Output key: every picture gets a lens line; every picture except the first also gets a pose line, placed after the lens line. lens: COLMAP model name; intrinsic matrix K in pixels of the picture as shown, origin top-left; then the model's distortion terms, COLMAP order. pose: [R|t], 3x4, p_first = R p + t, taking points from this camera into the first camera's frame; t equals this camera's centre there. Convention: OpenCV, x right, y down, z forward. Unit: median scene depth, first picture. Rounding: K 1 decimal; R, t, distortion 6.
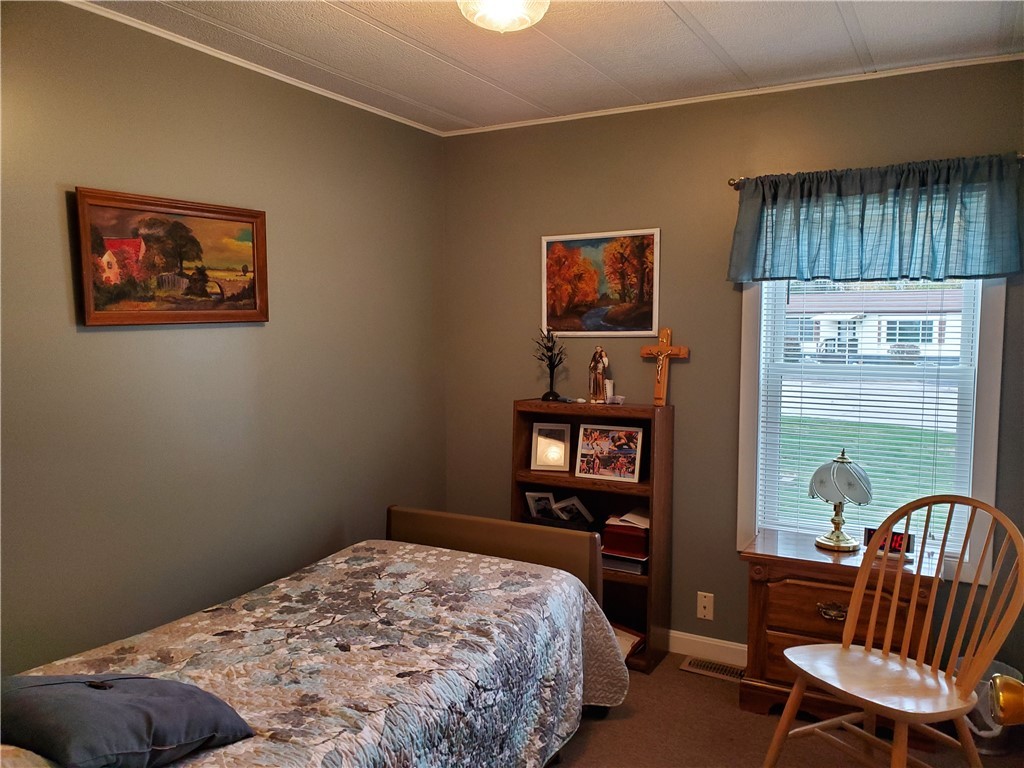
lens RADIAL K [[810.0, 0, 512.0], [0, 810.0, 384.0], [0, 0, 1]] dist [0.065135, -0.147340]
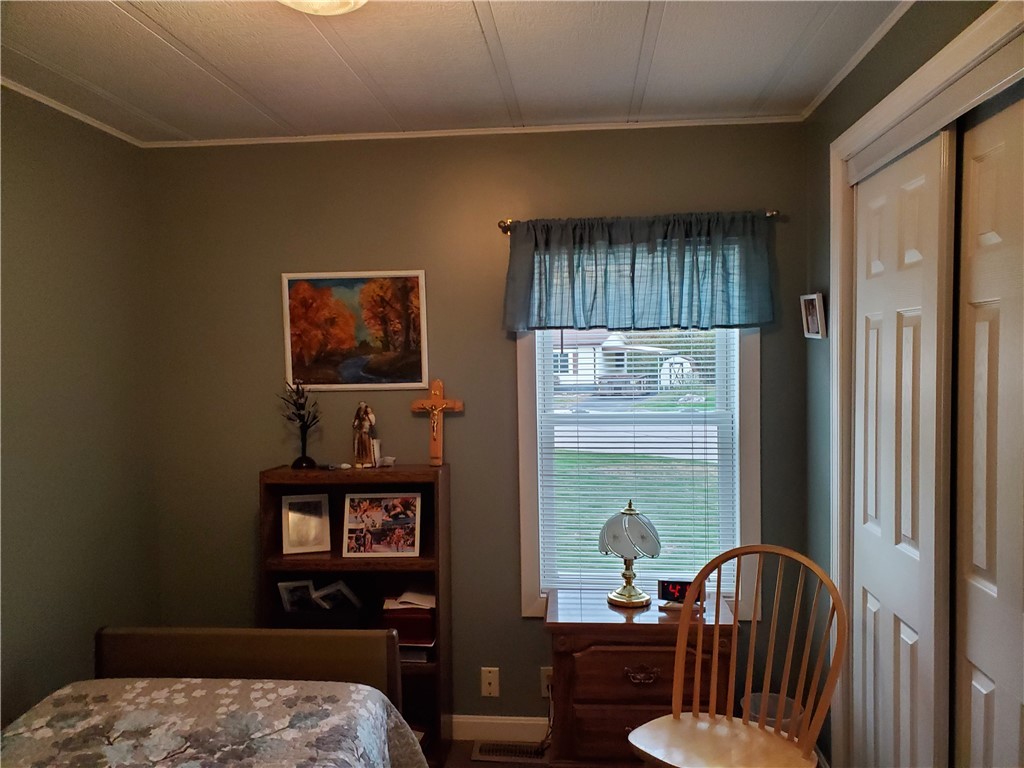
lens RADIAL K [[796.7, 0, 512.0], [0, 796.7, 384.0], [0, 0, 1]] dist [0.044312, -0.051540]
pose [[0.907789, -0.029000, 0.418424, -0.118710], [0.045256, 0.998555, -0.028977, -0.038148], [-0.416979, 0.045241, 0.907789, 0.178231]]
